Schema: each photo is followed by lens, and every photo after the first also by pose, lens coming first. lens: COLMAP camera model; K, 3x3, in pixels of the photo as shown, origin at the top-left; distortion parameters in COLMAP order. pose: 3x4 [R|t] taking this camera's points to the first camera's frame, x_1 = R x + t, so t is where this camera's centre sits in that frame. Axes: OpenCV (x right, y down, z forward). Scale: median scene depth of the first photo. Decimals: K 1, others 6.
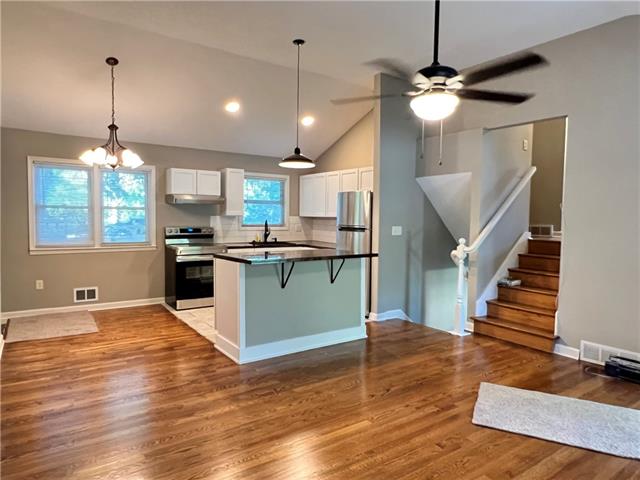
lens RADIAL K [[413.3, 0, 316.7], [0, 413.3, 239.8], [0, 0, 1]] dist [-0.033070, 0.004692]
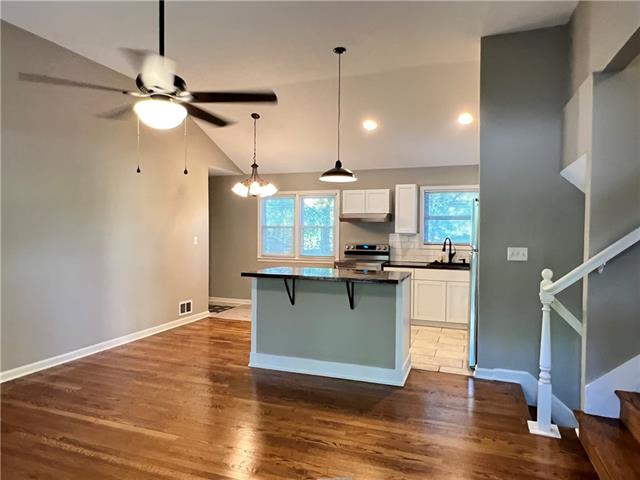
lens RADIAL K [[413.3, 0, 318.6], [0, 413.3, 240.6], [0, 0, 1]] dist [-0.033070, 0.004692]
pose [[0.574634, 0.010869, -0.818338, 0.561194], [-0.045898, 0.998766, -0.018964, -0.016123], [0.817123, 0.048457, 0.574424, 0.338869]]
